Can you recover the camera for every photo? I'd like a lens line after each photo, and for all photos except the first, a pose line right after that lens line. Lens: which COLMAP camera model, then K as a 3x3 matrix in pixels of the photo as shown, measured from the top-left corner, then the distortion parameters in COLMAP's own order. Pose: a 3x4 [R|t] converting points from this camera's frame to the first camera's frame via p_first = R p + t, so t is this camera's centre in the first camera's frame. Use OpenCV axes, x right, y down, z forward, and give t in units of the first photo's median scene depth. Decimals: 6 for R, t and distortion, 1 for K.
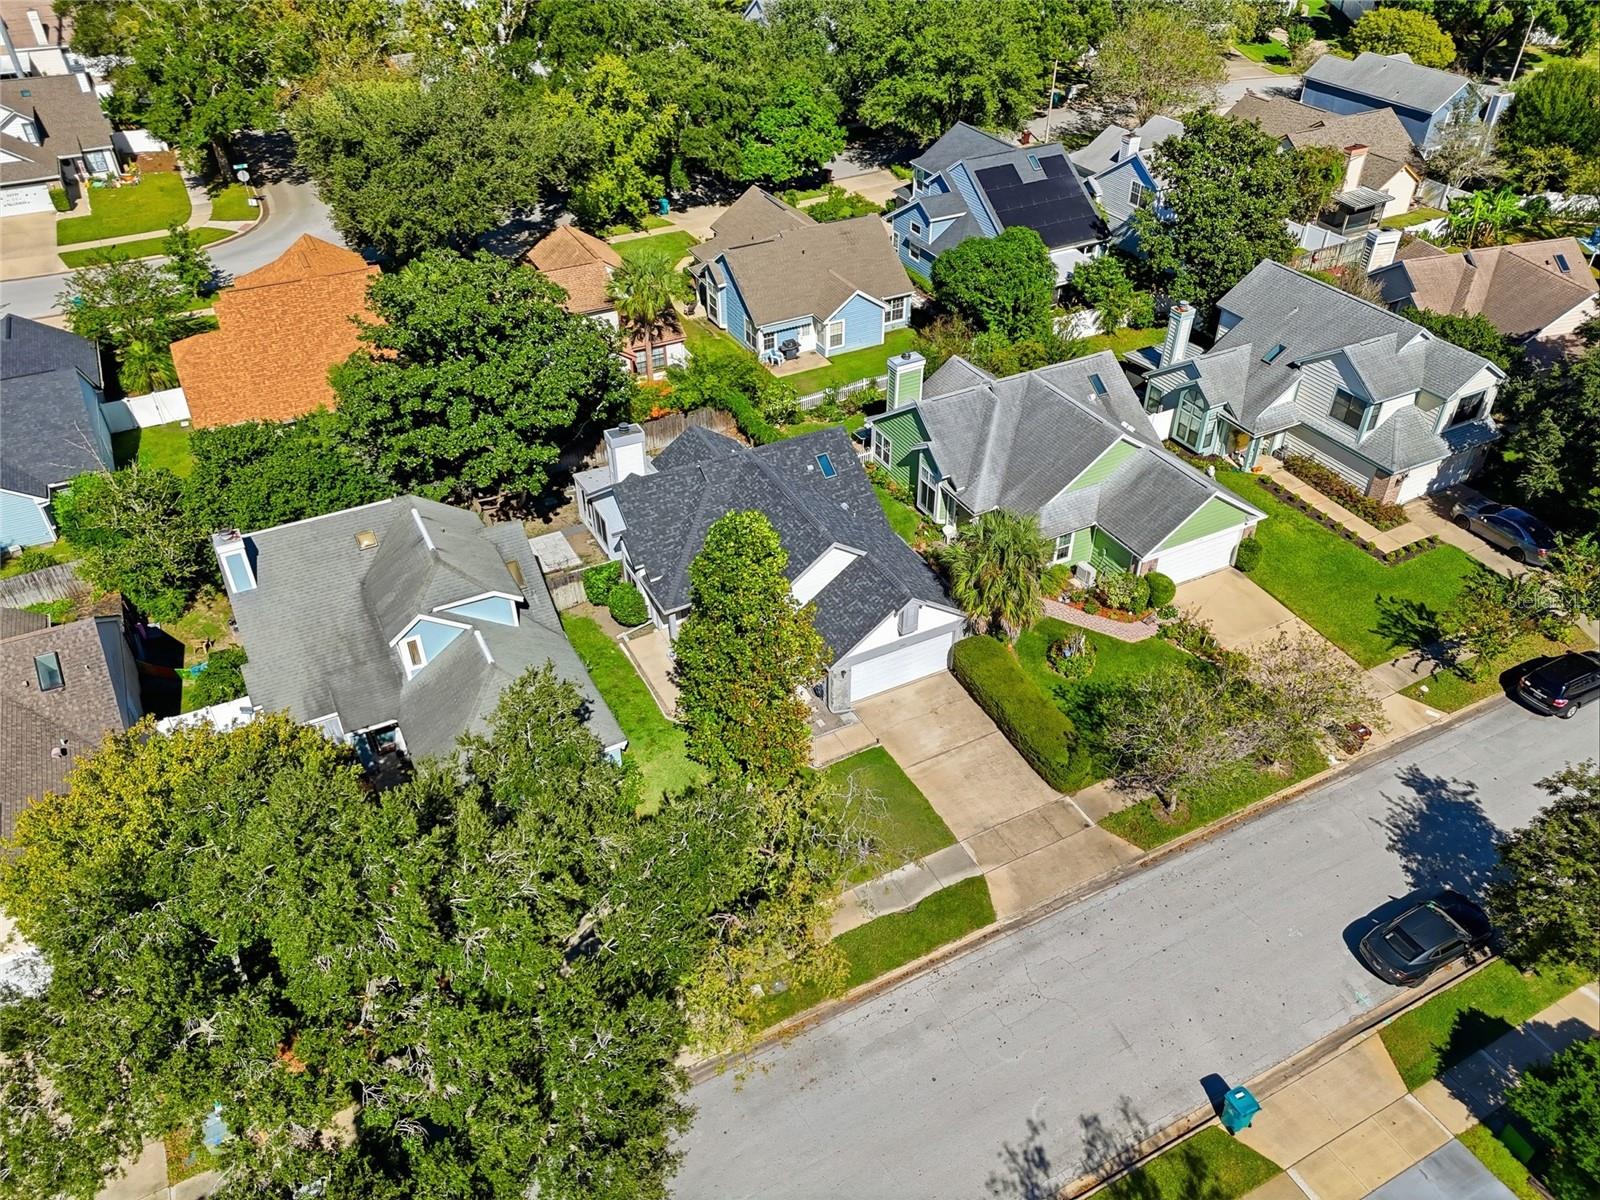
lens RADIAL K [[1172.9, 0, 800.0], [0, 1172.9, 600.0], [0, 0, 1]] dist [0.064263, -0.056327]
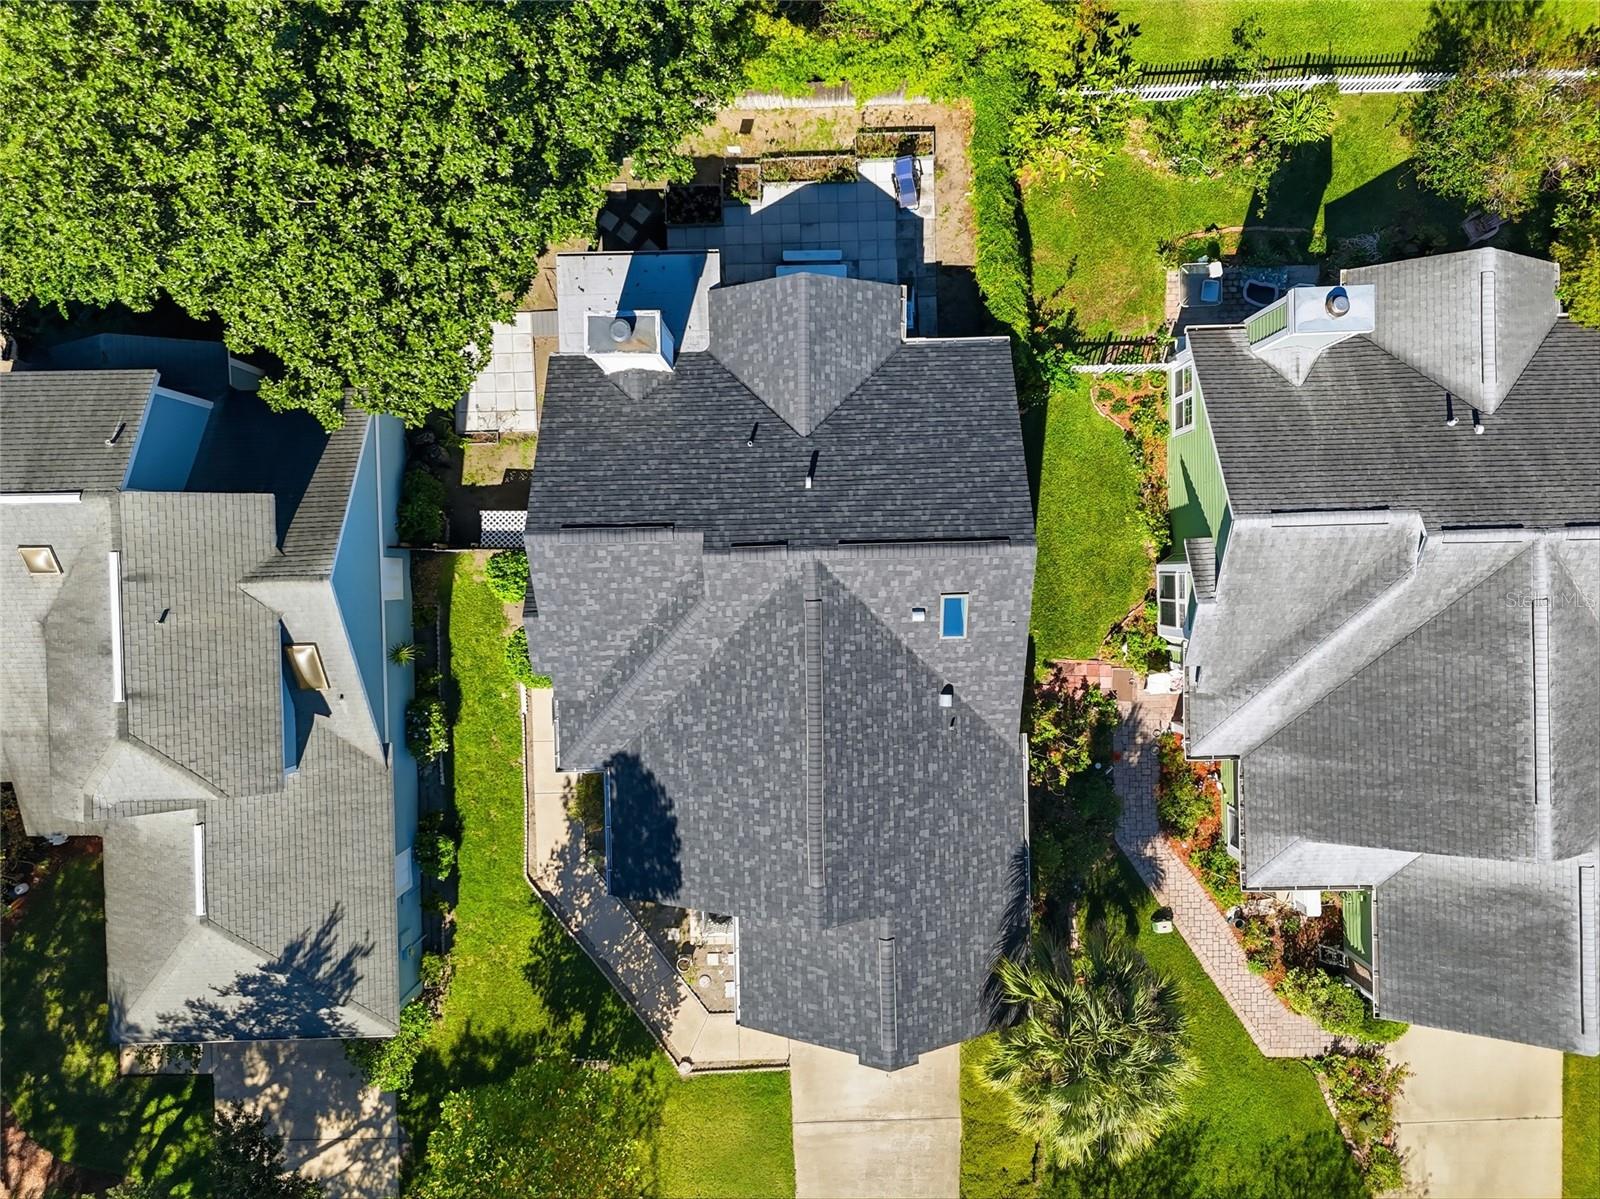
lens RADIAL K [[1172.9, 0, 800.0], [0, 1172.9, 599.5], [0, 0, 1]] dist [0.064263, -0.056327]
pose [[0.897300, 0.441422, -0.000056, -0.050442], [-0.257155, 0.522833, 0.812722, -0.644065], [0.358782, -0.729241, 0.582652, 0.894689]]
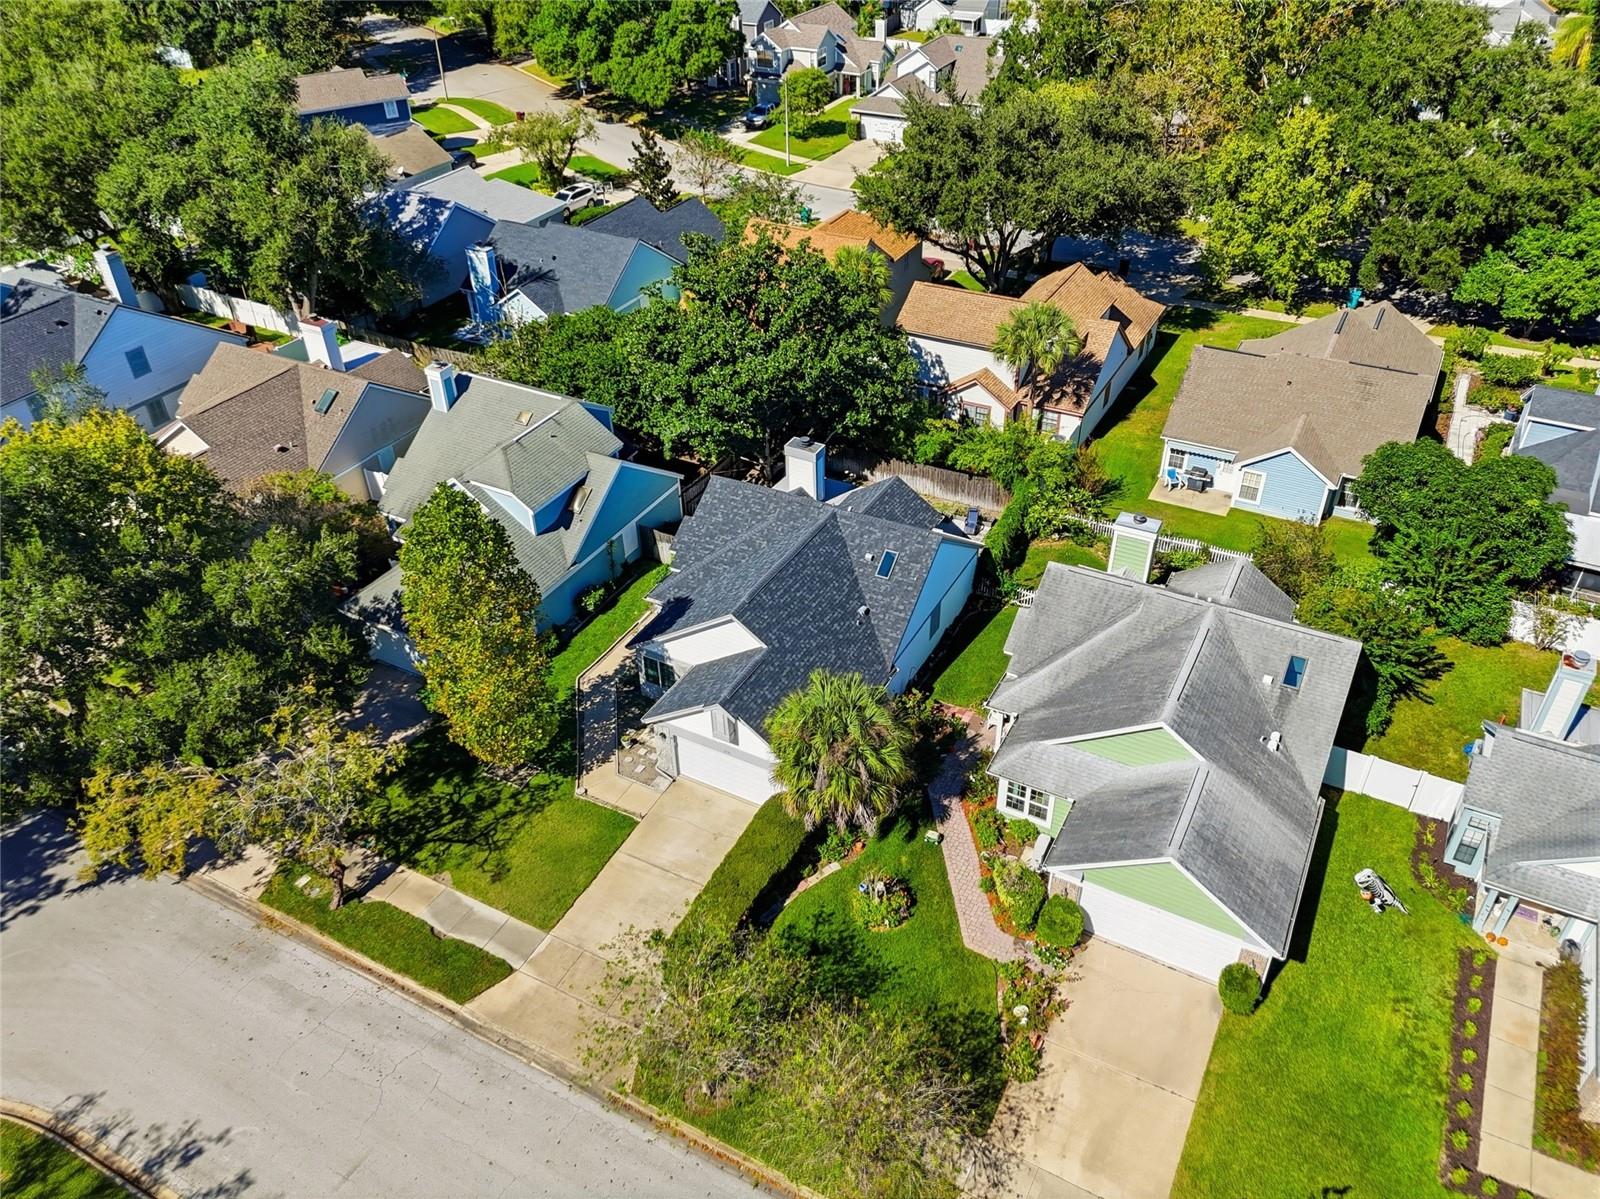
lens RADIAL K [[1172.9, 0, 800.0], [0, 1172.9, 599.5], [0, 0, 1]] dist [0.064263, -0.056327]
pose [[0.561724, 0.485485, -0.669904, 0.757038], [-0.489007, 0.847971, 0.204493, -0.308187], [0.667337, 0.212719, 0.713731, 0.427683]]
